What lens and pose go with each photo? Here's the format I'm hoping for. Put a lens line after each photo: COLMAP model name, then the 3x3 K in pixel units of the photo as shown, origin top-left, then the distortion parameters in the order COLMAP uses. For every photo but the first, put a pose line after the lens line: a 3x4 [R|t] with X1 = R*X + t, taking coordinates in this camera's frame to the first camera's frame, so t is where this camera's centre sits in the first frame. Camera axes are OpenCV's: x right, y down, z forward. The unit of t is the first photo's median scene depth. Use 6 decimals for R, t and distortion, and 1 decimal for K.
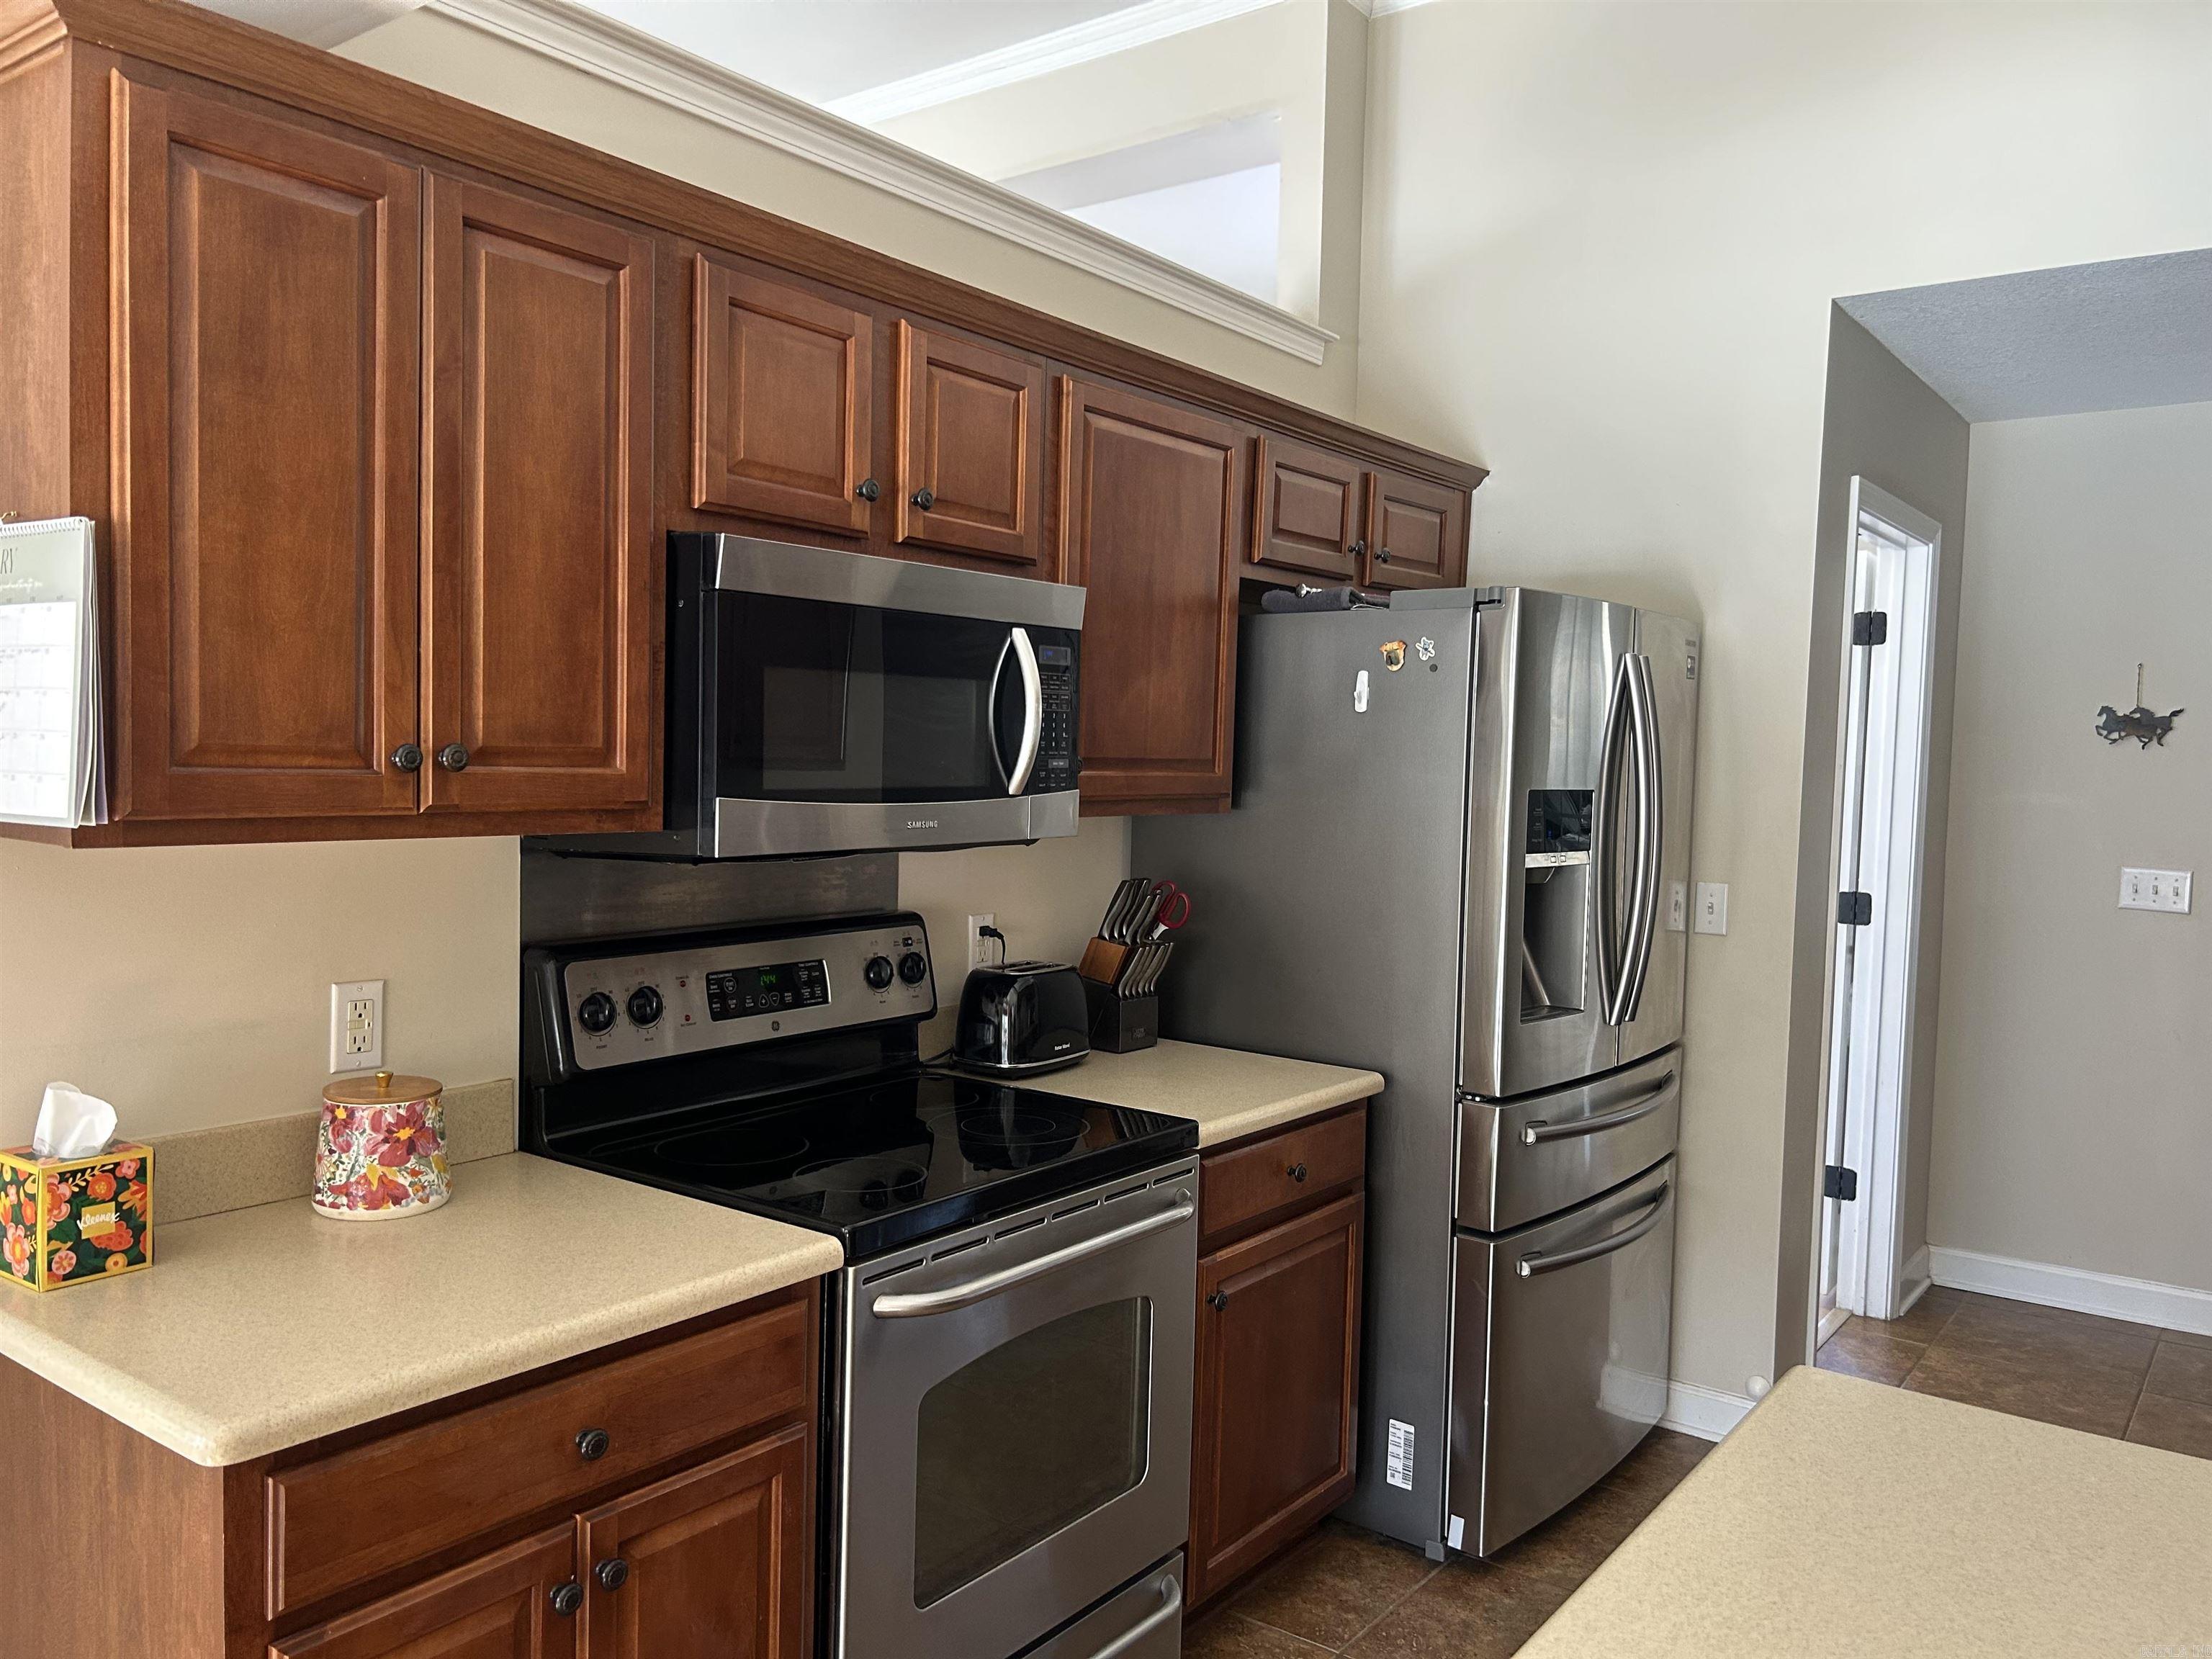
lens RADIAL K [[1666.5, 0, 1088.3], [0, 1666.5, 840.3], [0, 0, 1]] dist [0.060528, -0.068323]
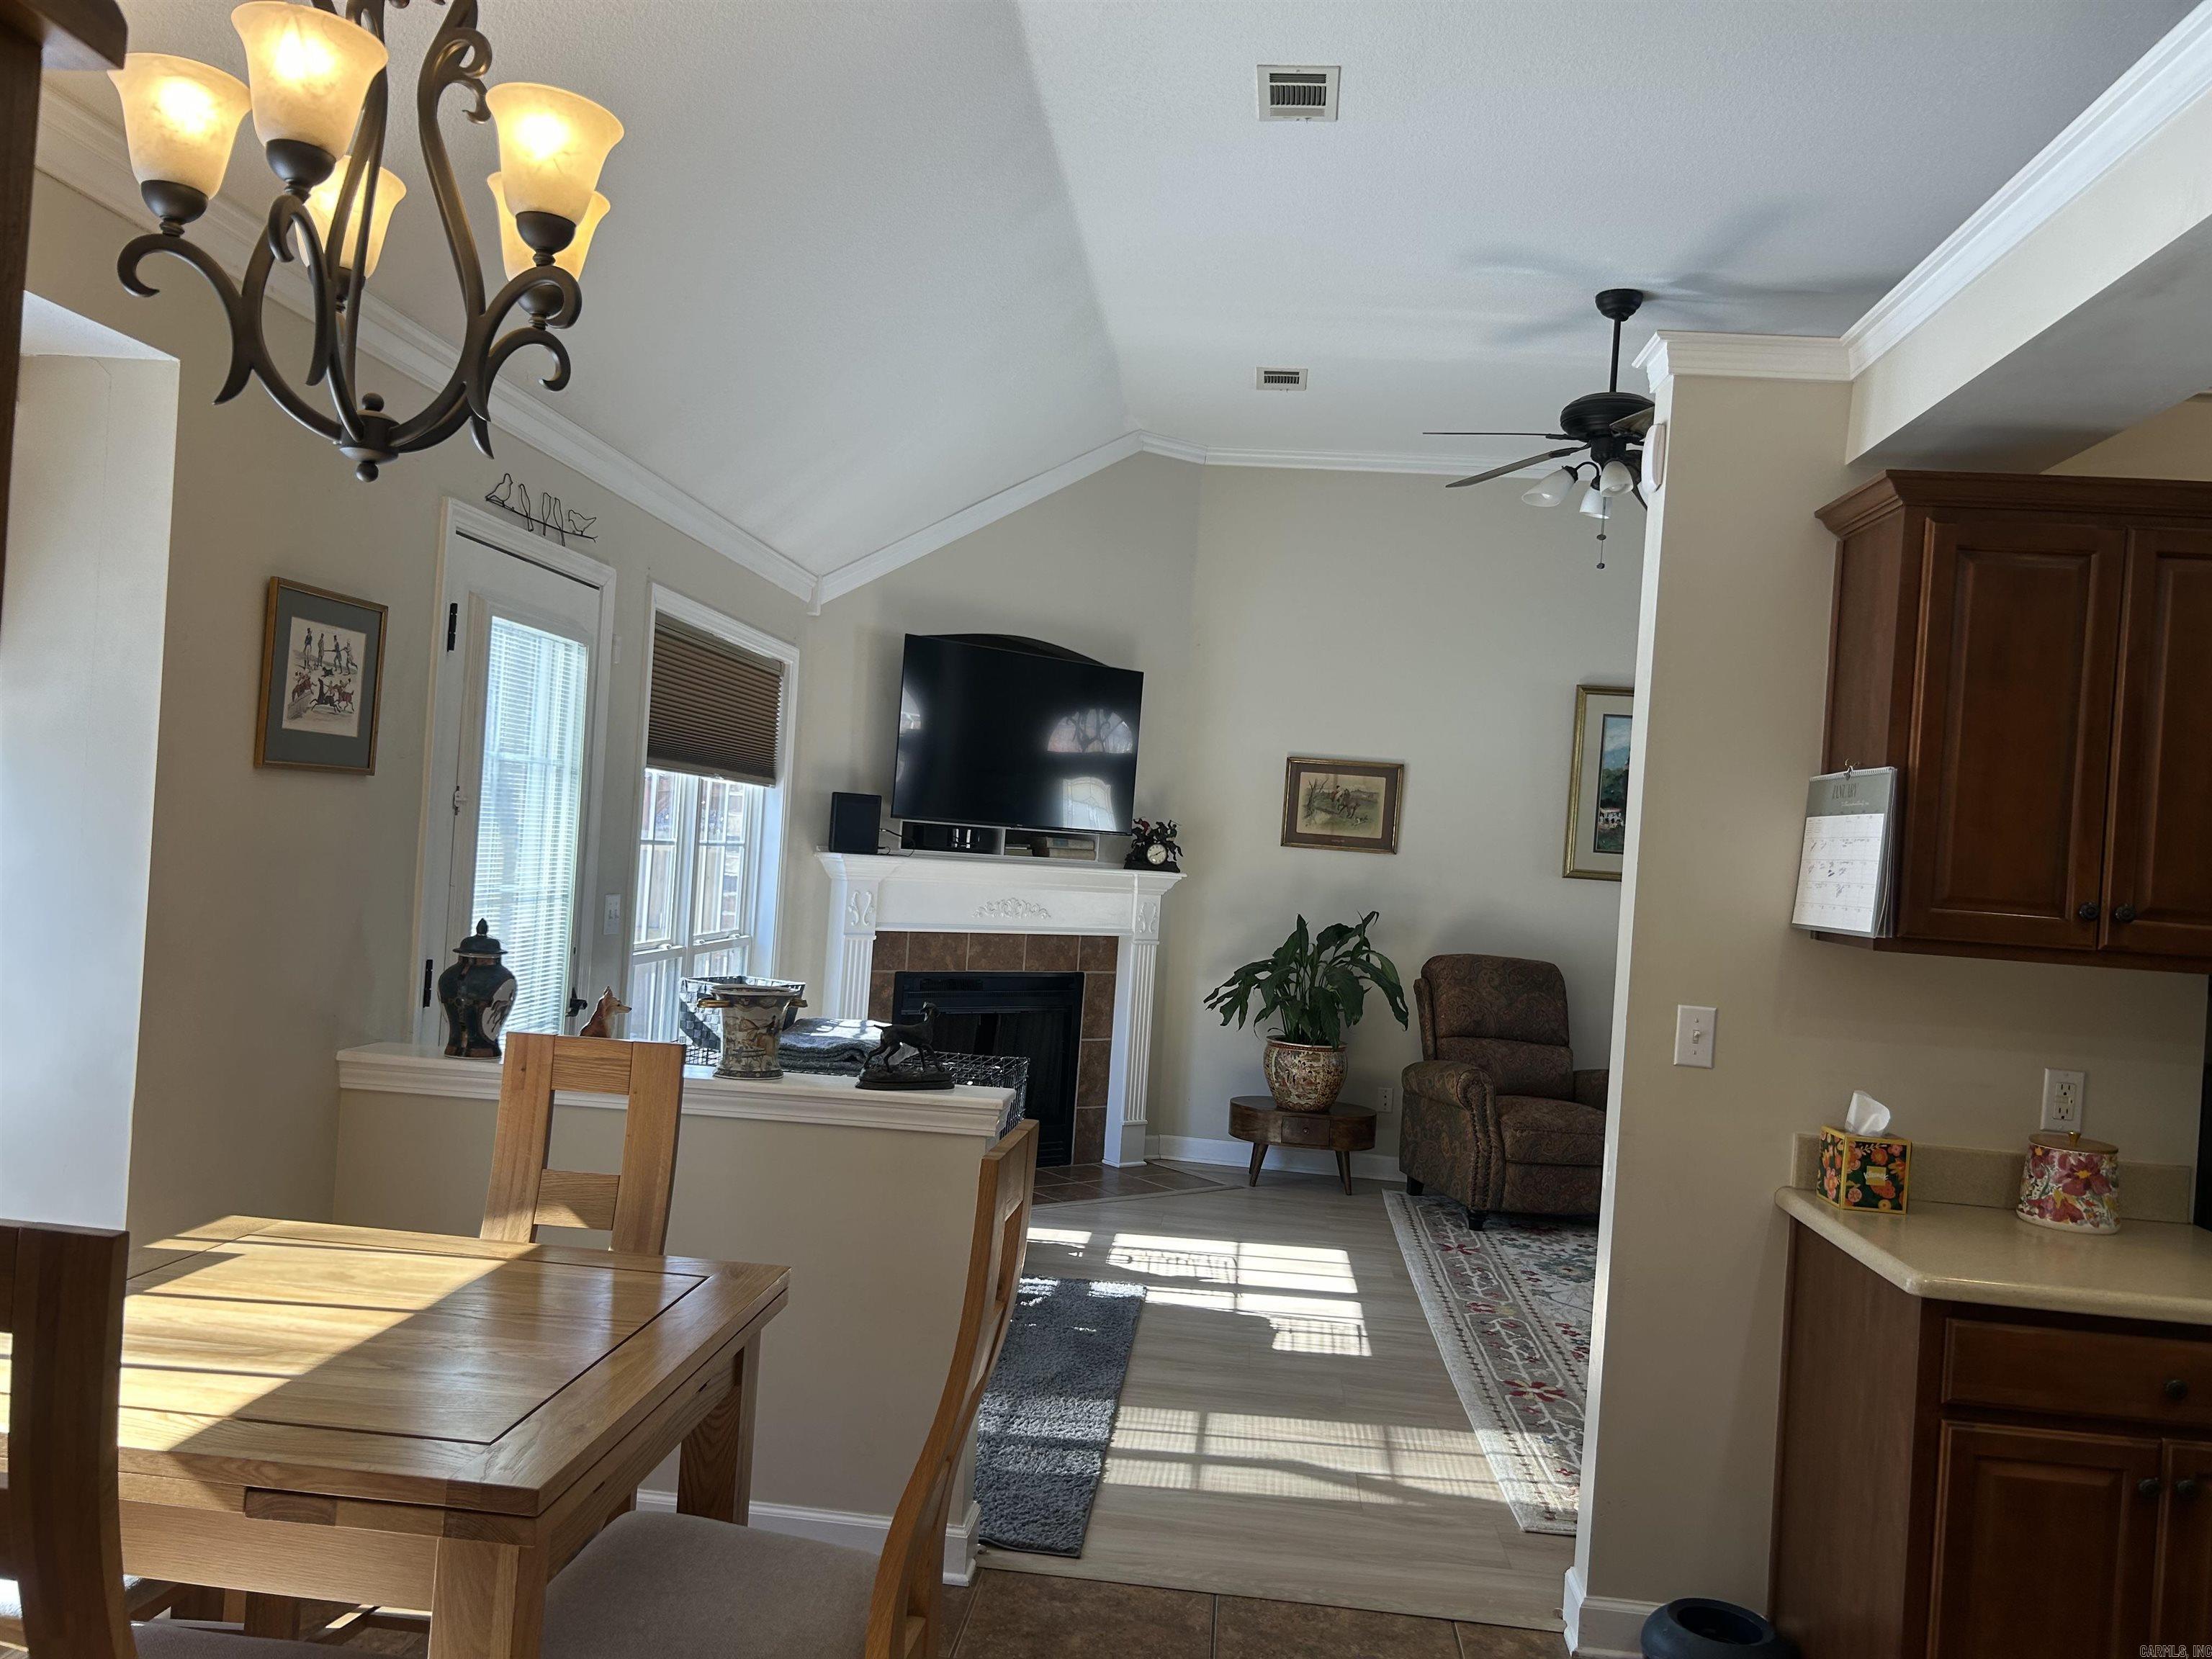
lens RADIAL K [[1666.5, 0, 1087.1], [0, 1666.5, 830.3], [0, 0, 1]] dist [0.060528, -0.068323]
pose [[0.519553, 0.005787, -0.854418, 0.408543], [-0.101878, 0.993263, -0.055222, 0.052131], [0.848342, 0.115738, 0.516643, -0.536194]]
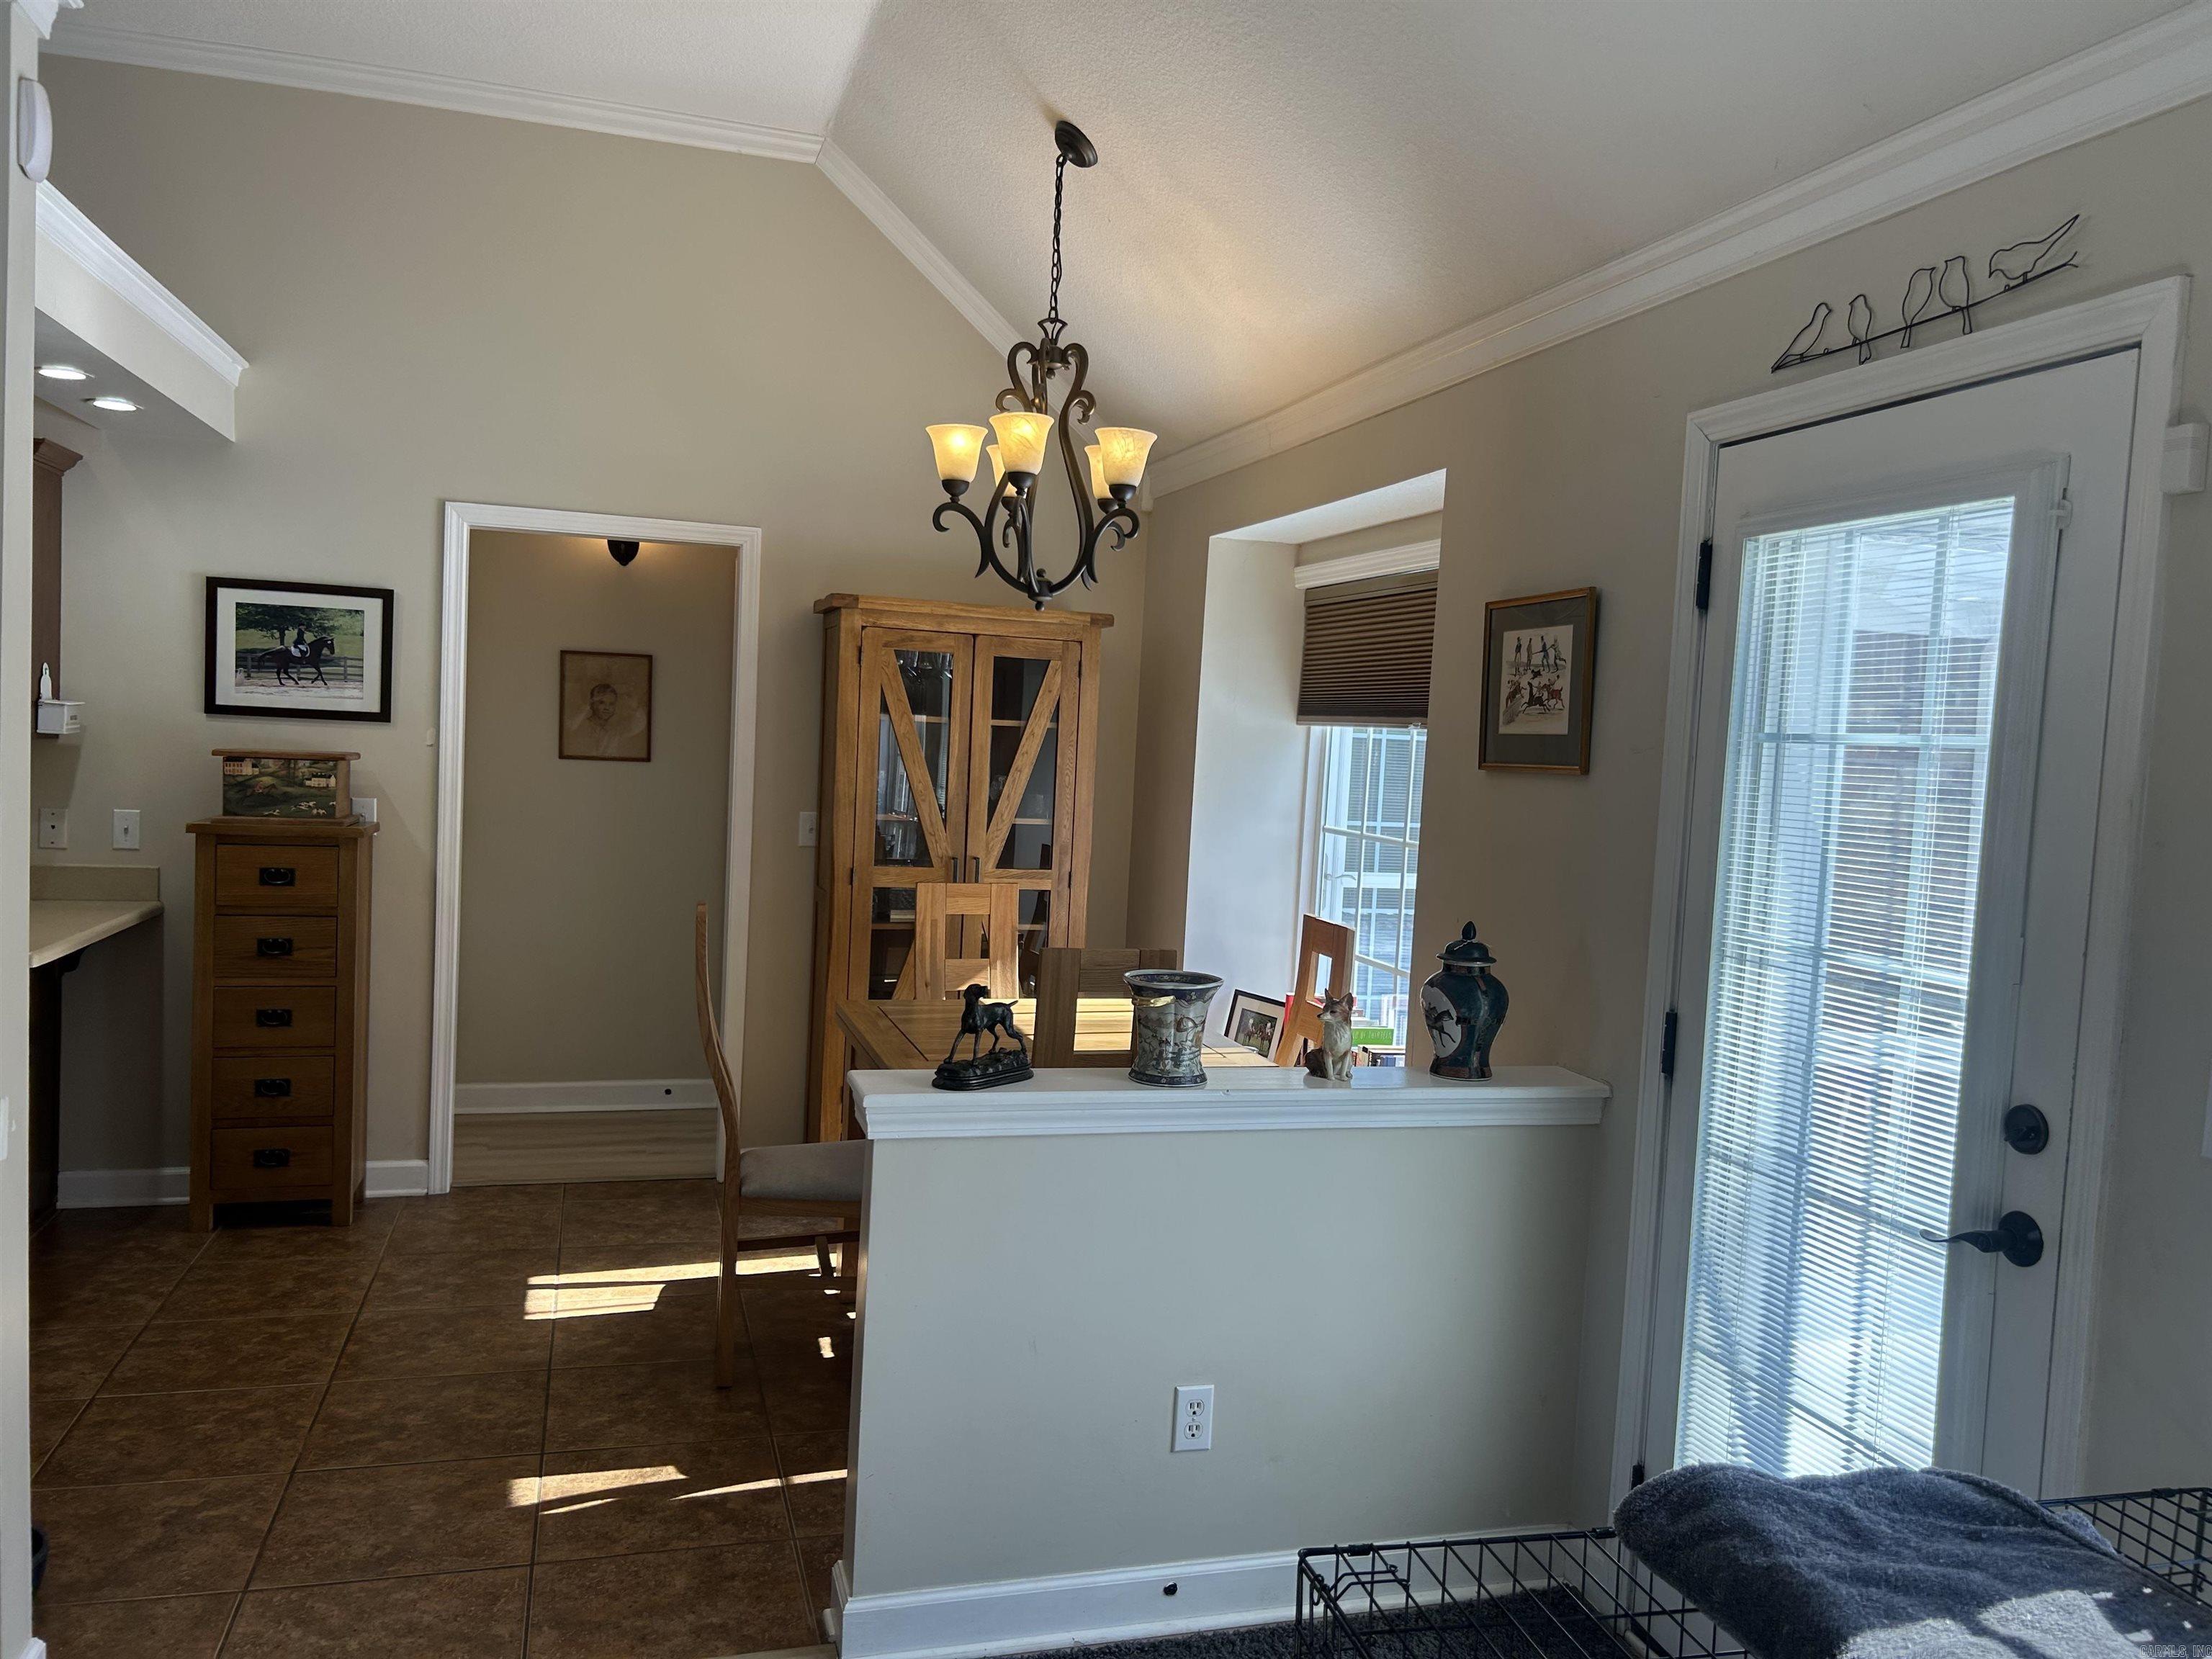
lens RADIAL K [[1666.5, 0, 1121.0], [0, 1666.5, 840.4], [0, 0, 1]] dist [0.060528, -0.068323]
pose [[-0.807543, -0.099163, 0.581413, -2.152613], [-0.037006, 0.992342, 0.117851, -0.141924], [-0.588646, 0.073655, -0.805028, 1.351530]]
